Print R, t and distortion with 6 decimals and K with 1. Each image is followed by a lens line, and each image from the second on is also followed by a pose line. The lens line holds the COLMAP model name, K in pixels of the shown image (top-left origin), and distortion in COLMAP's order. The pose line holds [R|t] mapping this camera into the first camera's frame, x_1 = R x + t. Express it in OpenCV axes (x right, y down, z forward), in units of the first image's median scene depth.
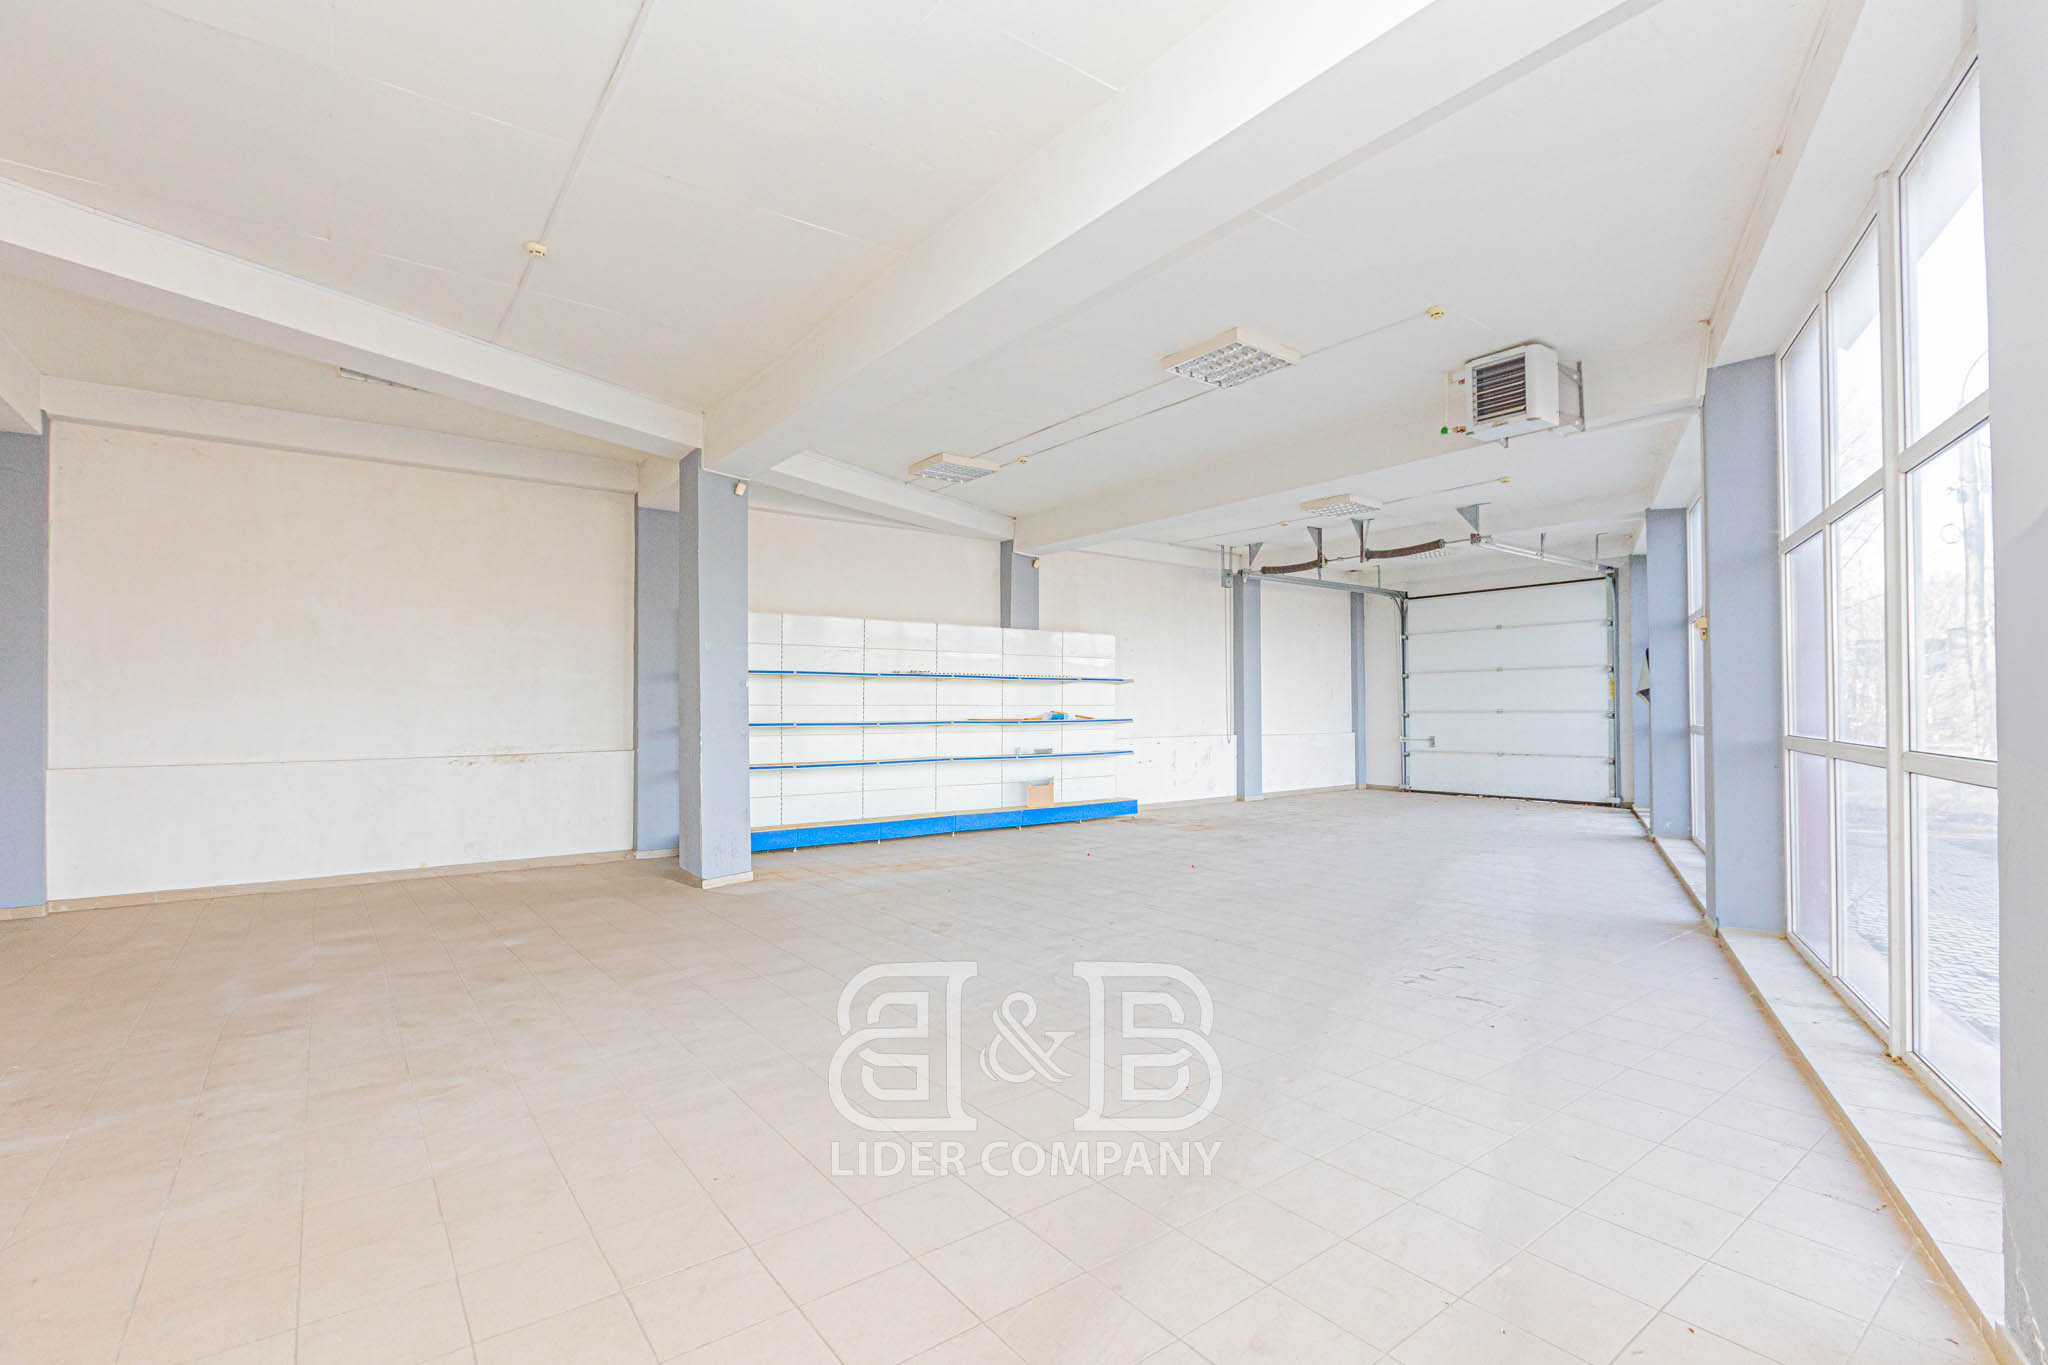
lens RADIAL K [[930.7, 0, 1033.3], [0, 930.7, 693.4], [0, 0, 1]] dist [-0.000889, -0.000151]
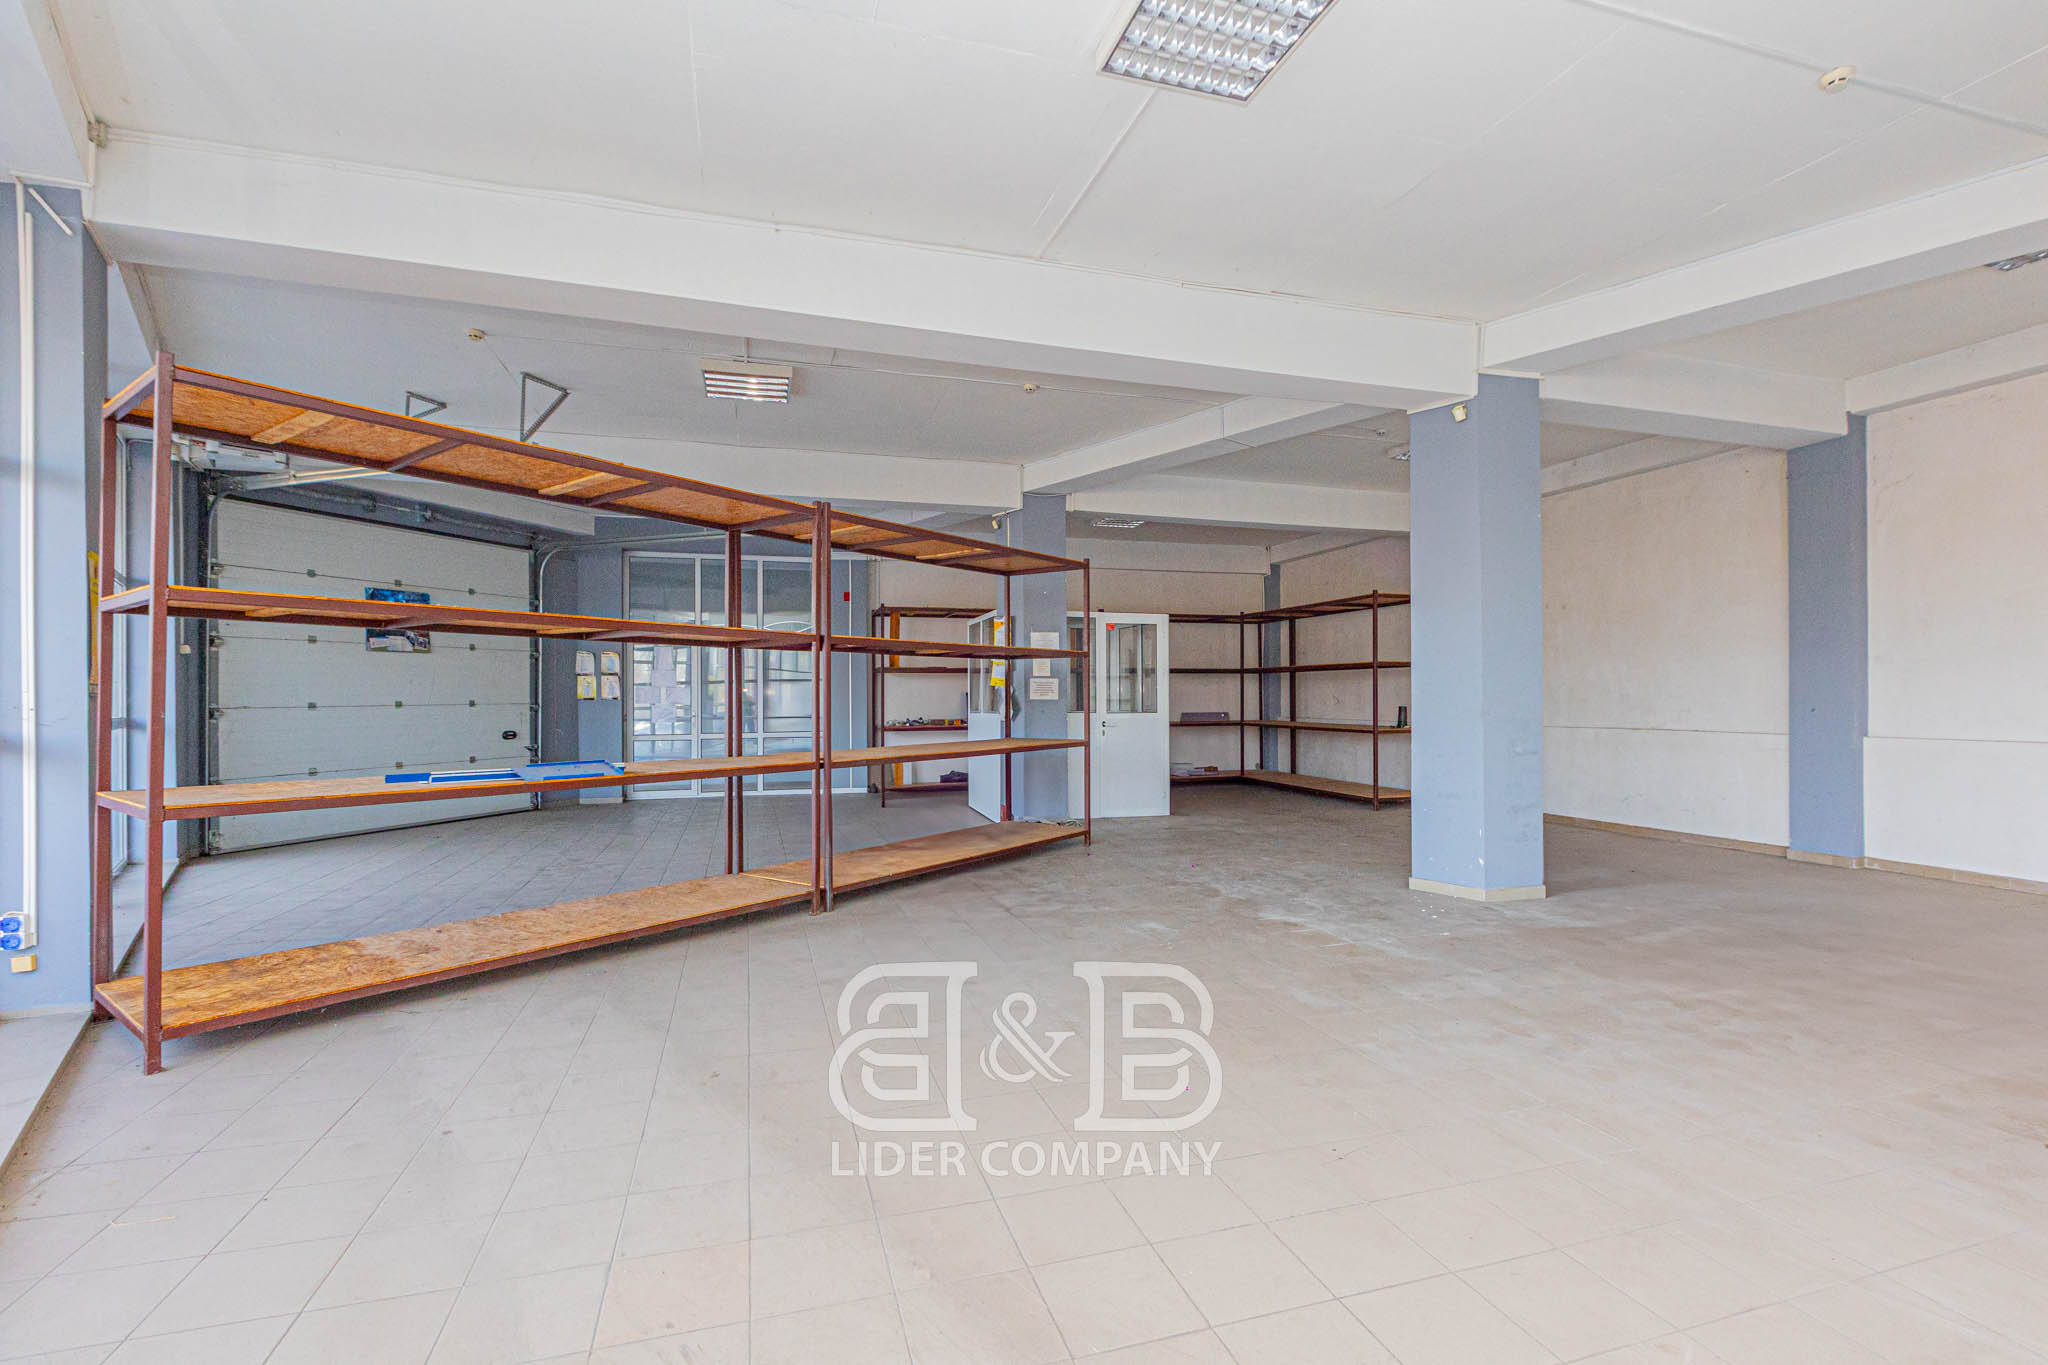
lens RADIAL K [[930.7, 0, 1033.3], [0, 930.7, 693.4], [0, 0, 1]] dist [-0.000889, -0.000151]
pose [[-0.338307, 0.004669, -0.941024, 0.315803], [0.019332, 0.999811, -0.001989, 0.014957], [0.940837, -0.018865, -0.338334, 0.473936]]
